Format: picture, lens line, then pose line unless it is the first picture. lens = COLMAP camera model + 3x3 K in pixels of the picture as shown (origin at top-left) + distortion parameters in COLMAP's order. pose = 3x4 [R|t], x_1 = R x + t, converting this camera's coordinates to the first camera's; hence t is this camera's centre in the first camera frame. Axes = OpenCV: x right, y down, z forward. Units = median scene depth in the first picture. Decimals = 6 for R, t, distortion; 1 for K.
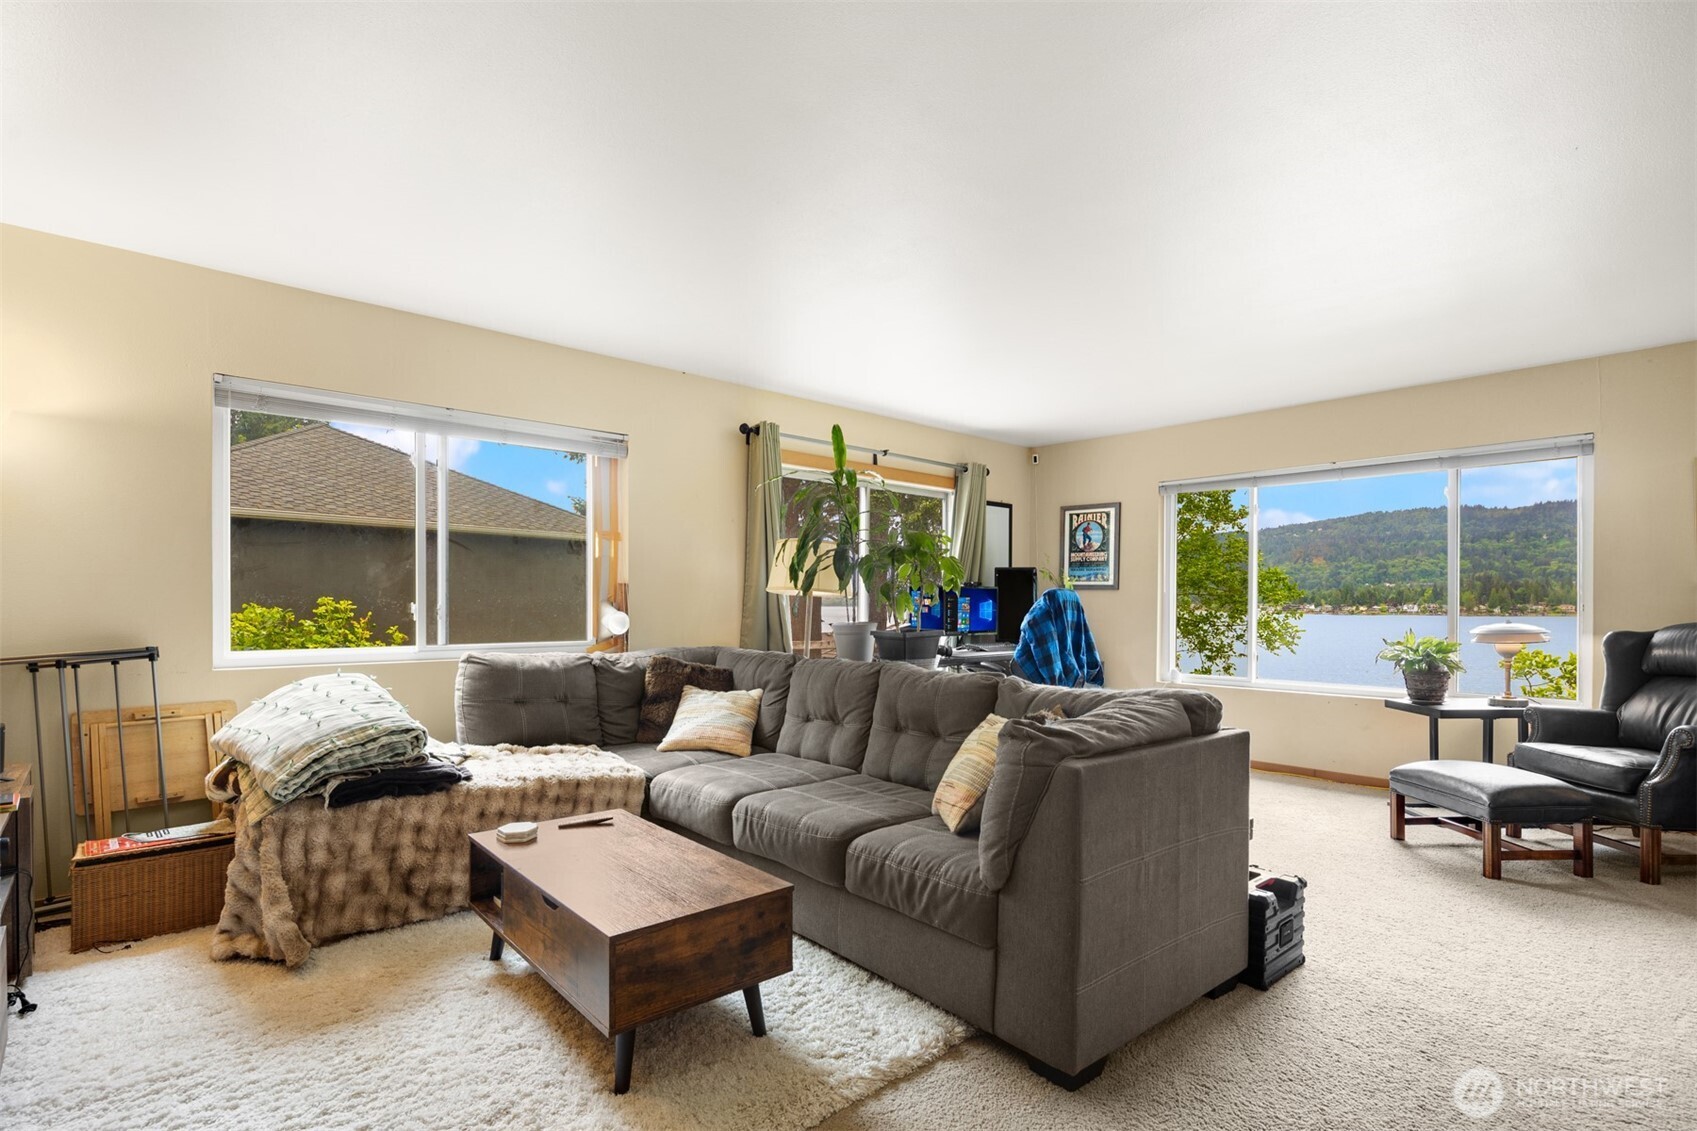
lens RADIAL K [[815.4, 0, 838.8], [0, 815.4, 620.3], [0, 0, 1]] dist [0.013110, -0.000147]
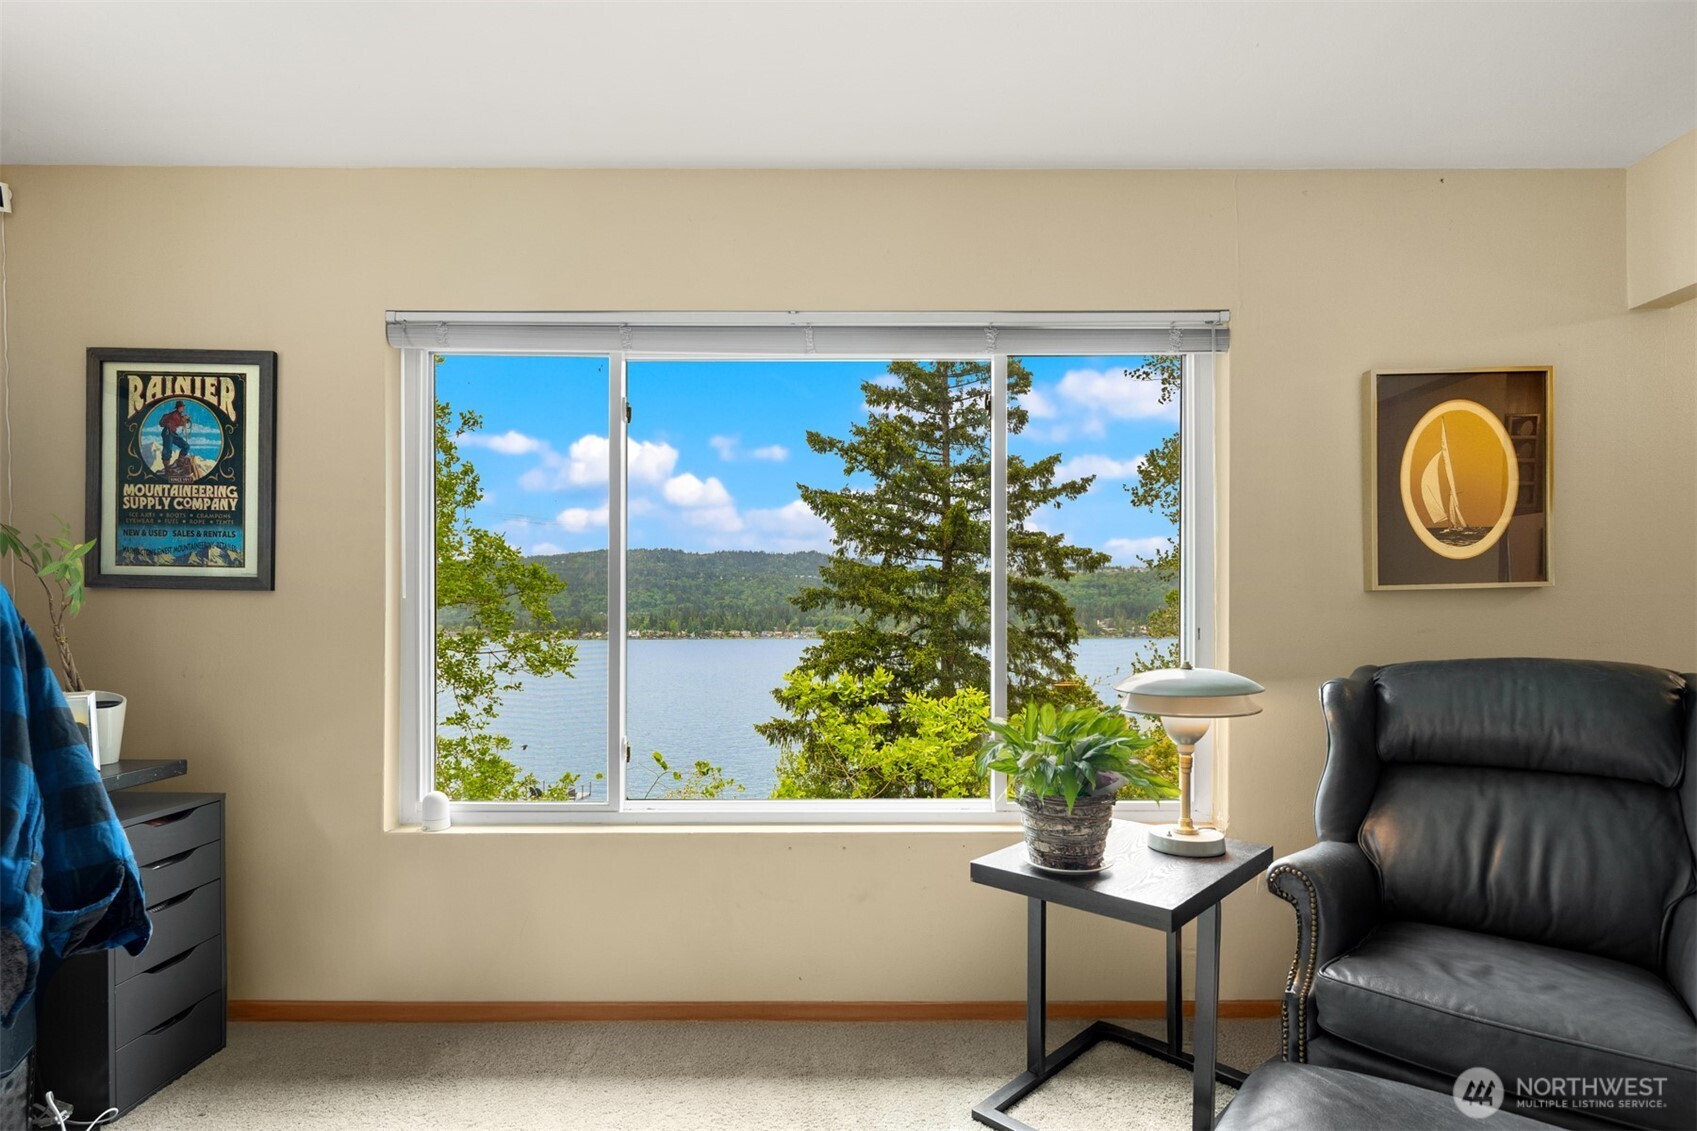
lens RADIAL K [[815.4, 0, 838.8], [0, 815.4, 620.3], [0, 0, 1]] dist [0.013110, -0.000147]
pose [[0.654197, 0.007583, 0.756286, 0.223644], [0.016726, 0.999560, -0.024491, -0.010145], [-0.756139, 0.028671, 0.653783, 0.550402]]
